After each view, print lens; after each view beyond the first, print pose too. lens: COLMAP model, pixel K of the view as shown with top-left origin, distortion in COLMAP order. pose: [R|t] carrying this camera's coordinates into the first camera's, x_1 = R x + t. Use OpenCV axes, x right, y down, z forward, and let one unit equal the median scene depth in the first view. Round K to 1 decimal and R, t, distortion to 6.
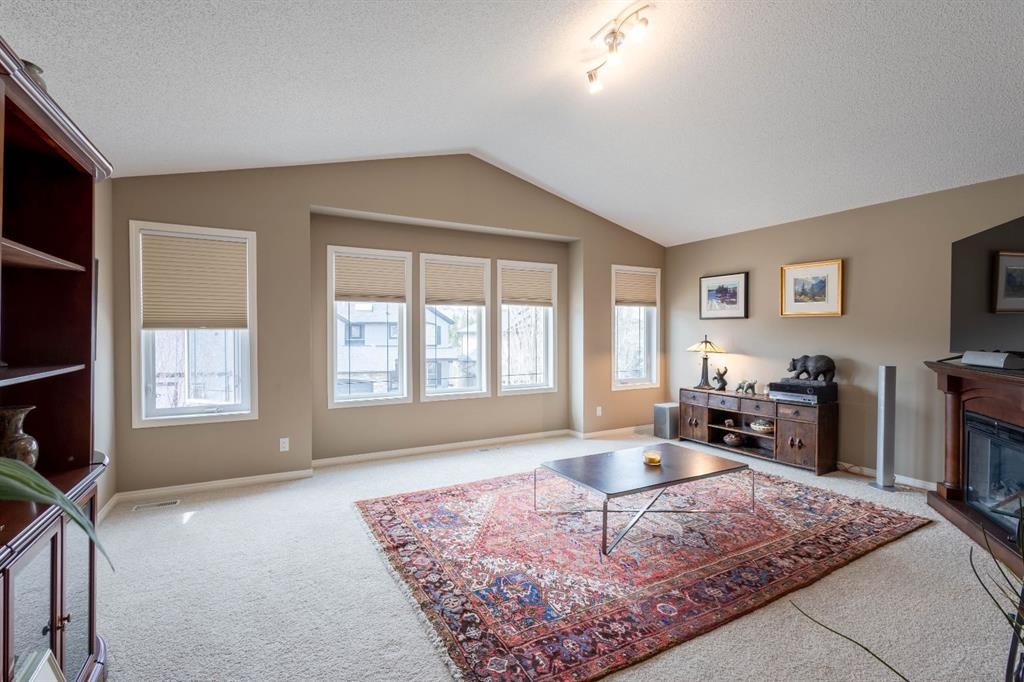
lens RADIAL K [[471.3, 0, 512.2], [0, 471.3, 337.9], [0, 0, 1]] dist [0.014219, 0.000730]
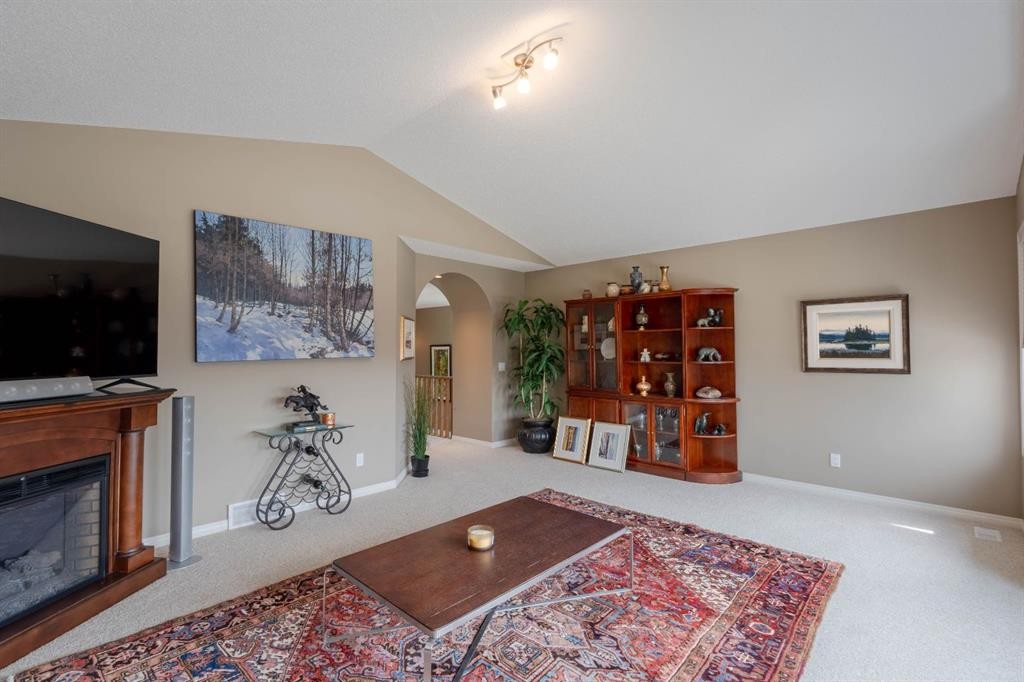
lens RADIAL K [[471.3, 0, 513.0], [0, 471.3, 340.0], [0, 0, 1]] dist [0.014219, 0.000730]
pose [[-0.951084, -0.006279, -0.308869, 0.483430], [-0.004211, 0.999964, -0.007364, -0.025730], [0.308904, -0.005703, -0.951076, 1.736263]]
